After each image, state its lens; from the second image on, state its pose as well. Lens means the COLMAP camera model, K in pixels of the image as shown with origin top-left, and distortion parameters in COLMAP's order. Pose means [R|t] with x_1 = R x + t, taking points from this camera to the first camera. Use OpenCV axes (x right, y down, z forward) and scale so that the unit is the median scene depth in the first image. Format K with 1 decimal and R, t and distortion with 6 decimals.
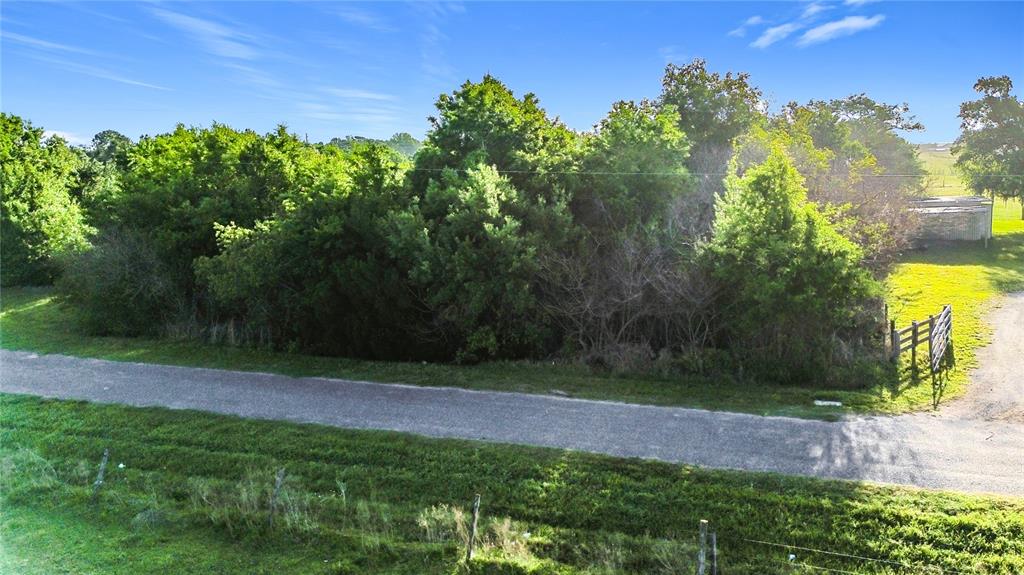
lens RADIAL K [[750.9, 0, 512.0], [0, 750.9, 287.5], [0, 0, 1]] dist [0.097167, -0.108063]
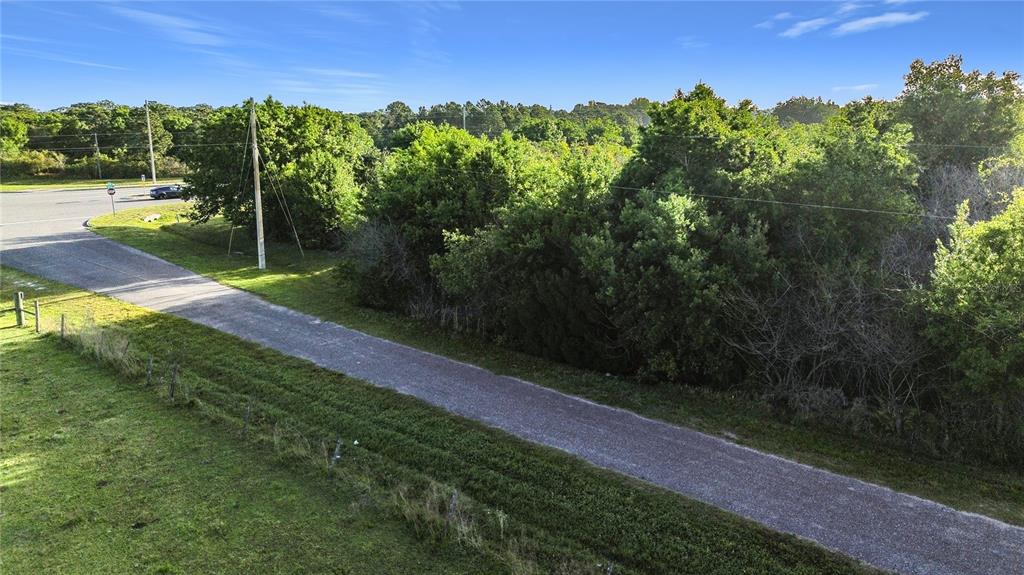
lens RADIAL K [[697.9, 0, 510.9], [0, 697.9, 257.8], [0, 0, 1]] dist [0.090246, -0.082285]
pose [[0.931676, 0.075367, -0.355386, 0.098802], [-0.038773, 0.993285, 0.108999, -0.172770], [0.361215, -0.087772, 0.928343, 0.033687]]
